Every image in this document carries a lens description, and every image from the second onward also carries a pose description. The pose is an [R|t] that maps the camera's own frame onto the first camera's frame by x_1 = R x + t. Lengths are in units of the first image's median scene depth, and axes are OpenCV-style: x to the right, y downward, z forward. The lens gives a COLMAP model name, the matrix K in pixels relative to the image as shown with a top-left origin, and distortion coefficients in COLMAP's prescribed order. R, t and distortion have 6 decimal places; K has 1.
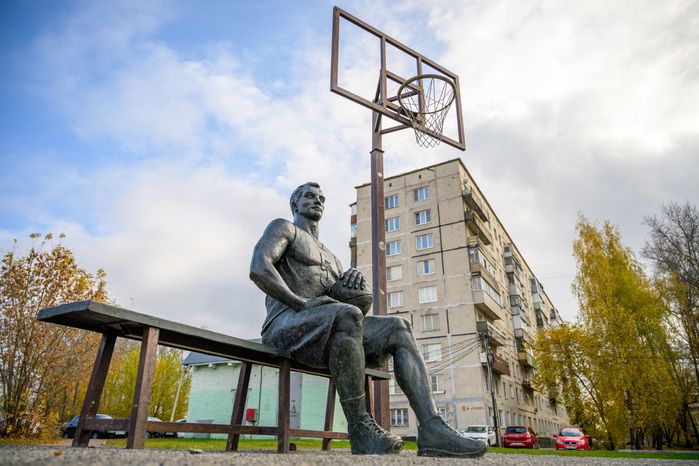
lens RADIAL K [[458.6, 0, 348.7], [0, 458.6, 234.5], [0, 0, 1]] dist [-0.002541, 0.004208]
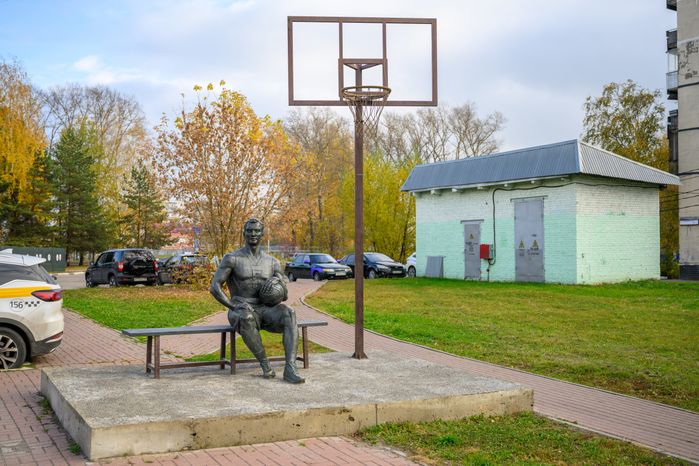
lens RADIAL K [[755.0, 0, 347.8], [0, 755.0, 235.0], [0, 0, 1]] dist [0.004214, 0.000000]
pose [[0.876627, -0.018258, -0.480824, 1.022194], [0.205547, 0.917724, 0.339900, -0.613558], [0.435058, -0.396798, 0.808255, -0.703228]]
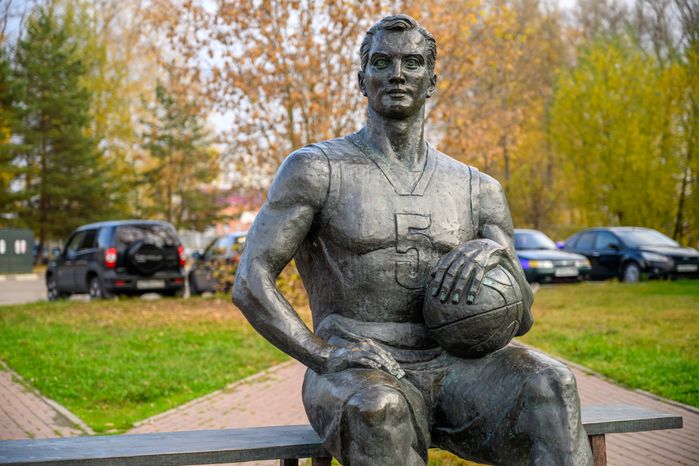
lens RADIAL K [[1351.7, 0, 349.2], [0, 1351.7, 232.9], [0, 0, 1]] dist [0.043542, 0.000000]
pose [[0.796790, -0.017135, -0.604013, 0.428819], [0.262860, 0.909891, 0.320942, -0.231873], [0.544086, -0.414494, 0.729496, 0.000964]]
